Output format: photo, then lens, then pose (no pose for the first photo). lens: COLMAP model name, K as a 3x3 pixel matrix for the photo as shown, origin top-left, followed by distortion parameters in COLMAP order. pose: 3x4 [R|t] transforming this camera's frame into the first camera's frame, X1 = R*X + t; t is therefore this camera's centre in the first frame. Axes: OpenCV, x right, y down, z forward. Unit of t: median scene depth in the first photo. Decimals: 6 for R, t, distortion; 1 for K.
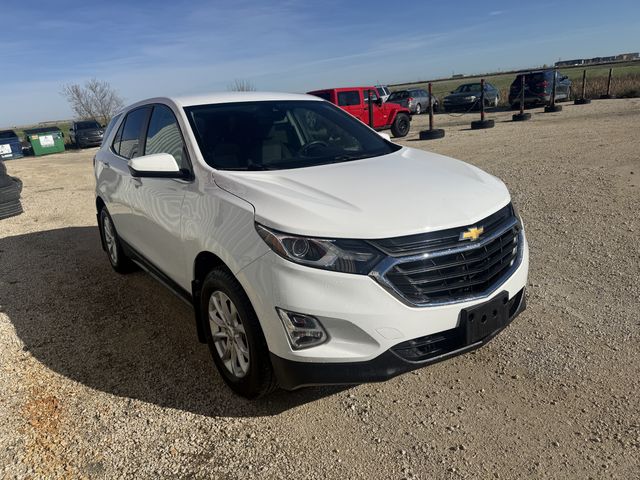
lens RADIAL K [[449.1, 0, 320.0], [0, 449.1, 240.0], [0, 0, 1]] dist [0.004394, -0.006639]
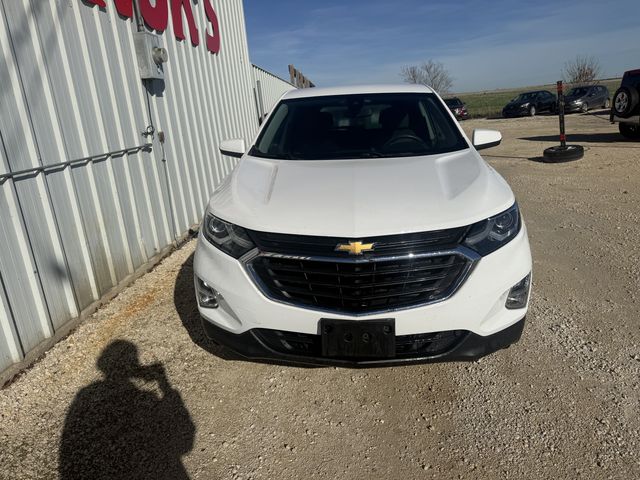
lens RADIAL K [[436.6, 0, 320.0], [0, 436.6, 240.0], [0, 0, 1]] dist [0.004454, -0.005208]
pose [[0.776225, 0.207056, -0.595486, 0.750630], [-0.176434, 0.978133, 0.110121, -0.106151], [0.605265, 0.019586, 0.795783, 0.203508]]
